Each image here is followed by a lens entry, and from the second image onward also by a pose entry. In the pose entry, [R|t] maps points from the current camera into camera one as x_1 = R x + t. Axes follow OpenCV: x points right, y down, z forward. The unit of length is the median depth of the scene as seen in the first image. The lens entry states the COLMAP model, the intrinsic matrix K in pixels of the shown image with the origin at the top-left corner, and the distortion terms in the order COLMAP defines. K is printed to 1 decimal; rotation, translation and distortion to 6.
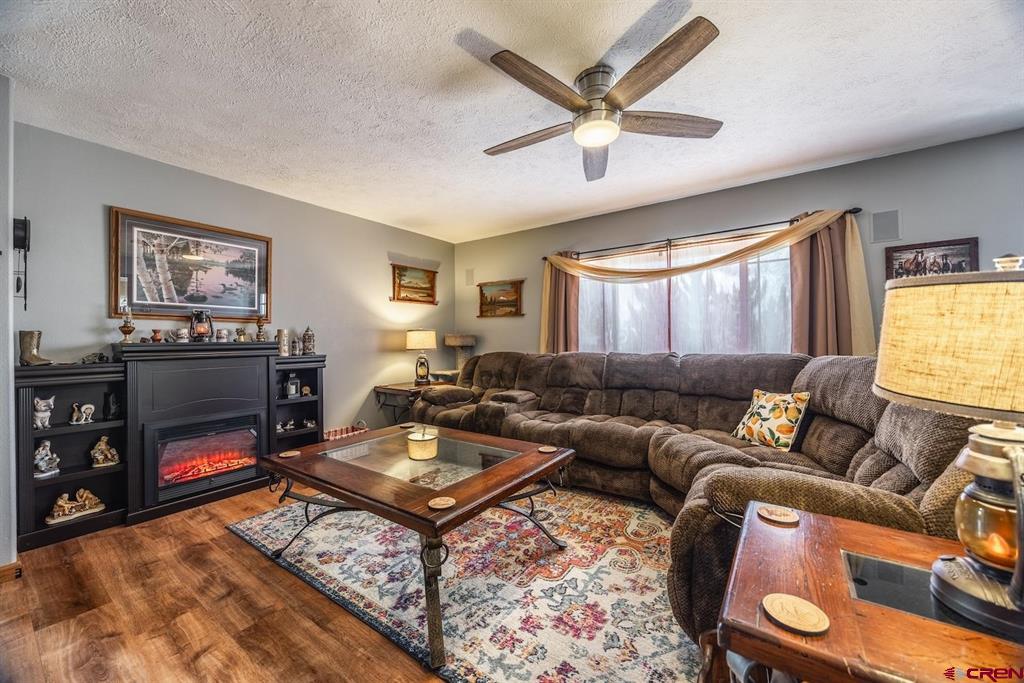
lens RADIAL K [[390.1, 0, 512.6], [0, 390.1, 338.6], [0, 0, 1]] dist [-0.001607, 0.000443]
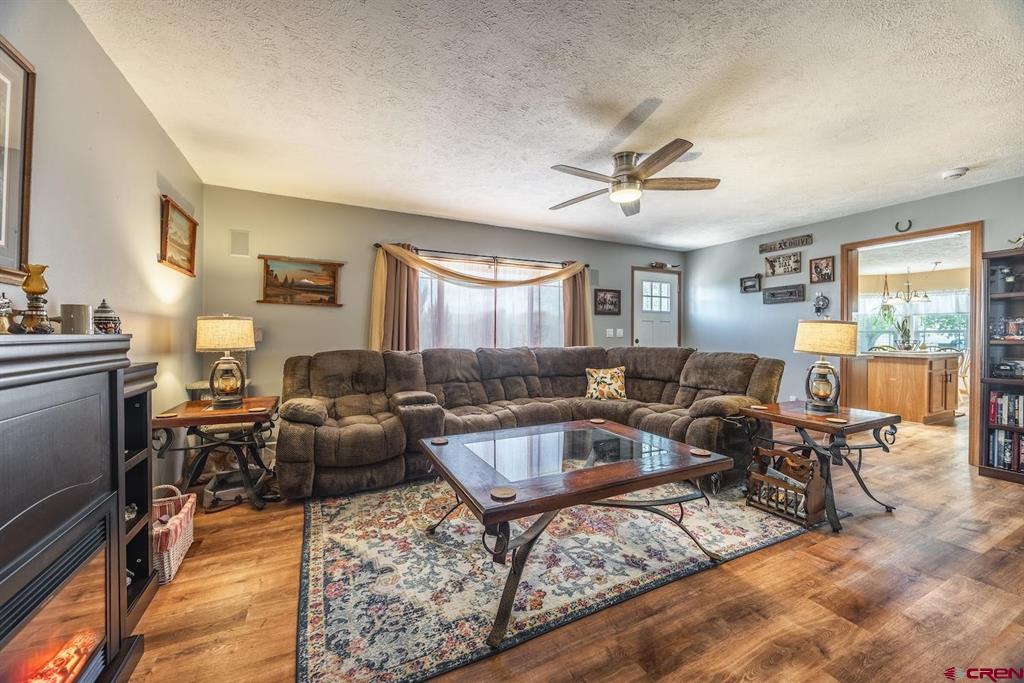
lens RADIAL K [[390.1, 0, 511.1], [0, 390.1, 338.1], [0, 0, 1]] dist [-0.001607, 0.000443]
pose [[0.468891, 0.006298, 0.883234, -0.802790], [-0.010066, 0.999948, -0.001786, 0.009207], [-0.883199, -0.008053, 0.468930, 0.435657]]
